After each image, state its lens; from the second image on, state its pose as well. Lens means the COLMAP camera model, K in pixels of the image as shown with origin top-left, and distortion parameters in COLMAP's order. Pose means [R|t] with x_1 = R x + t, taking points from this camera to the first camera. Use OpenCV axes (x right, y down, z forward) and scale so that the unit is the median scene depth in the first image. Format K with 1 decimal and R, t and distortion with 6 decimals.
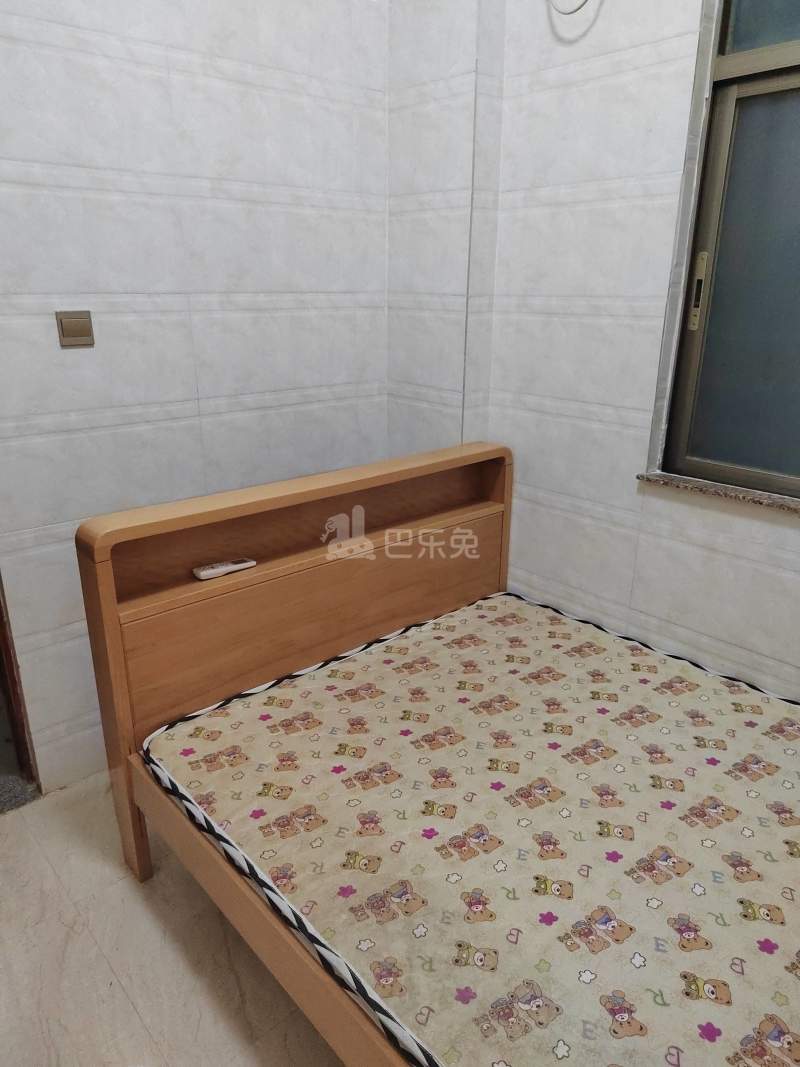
lens RADIAL K [[717.7, 0, 398.6], [0, 717.7, 533.6], [0, 0, 1]] dist [0.004942, -0.003049]
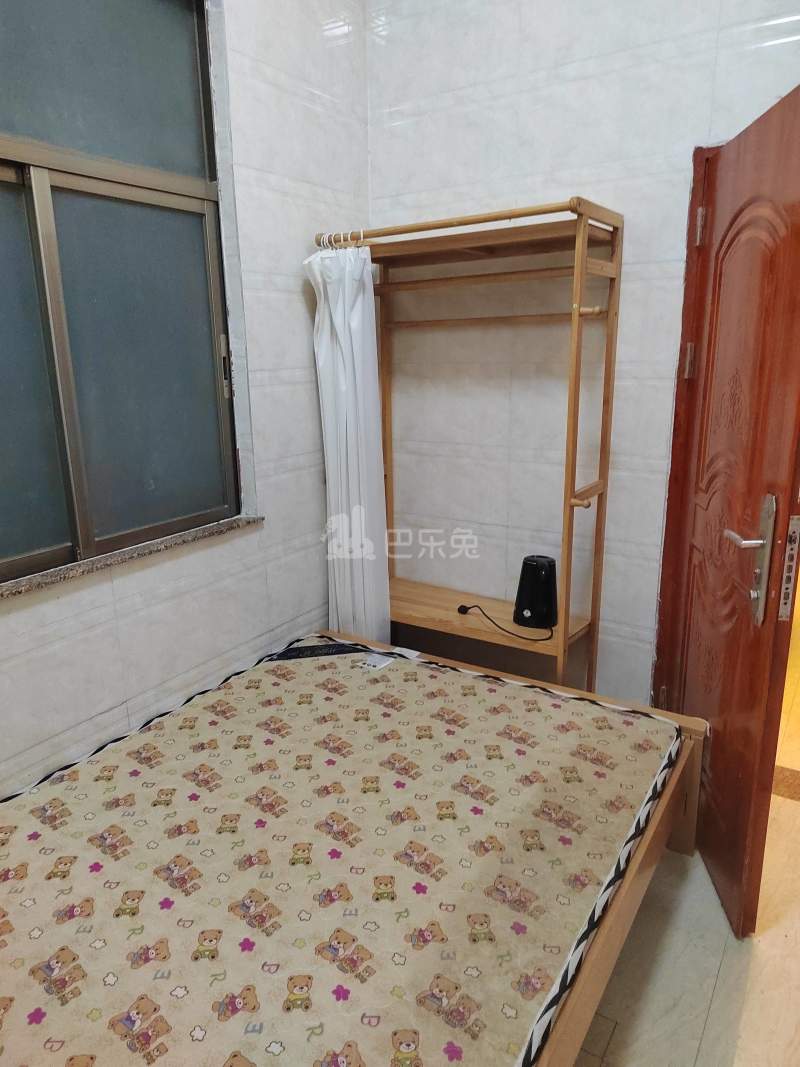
lens RADIAL K [[717.7, 0, 399.7], [0, 717.7, 531.6], [0, 0, 1]] dist [0.004942, -0.003049]
pose [[-0.252747, -0.247235, 0.935411, -0.684071], [0.348988, 0.878423, 0.326468, -0.343210], [-0.902400, 0.408961, -0.135737, 0.885037]]
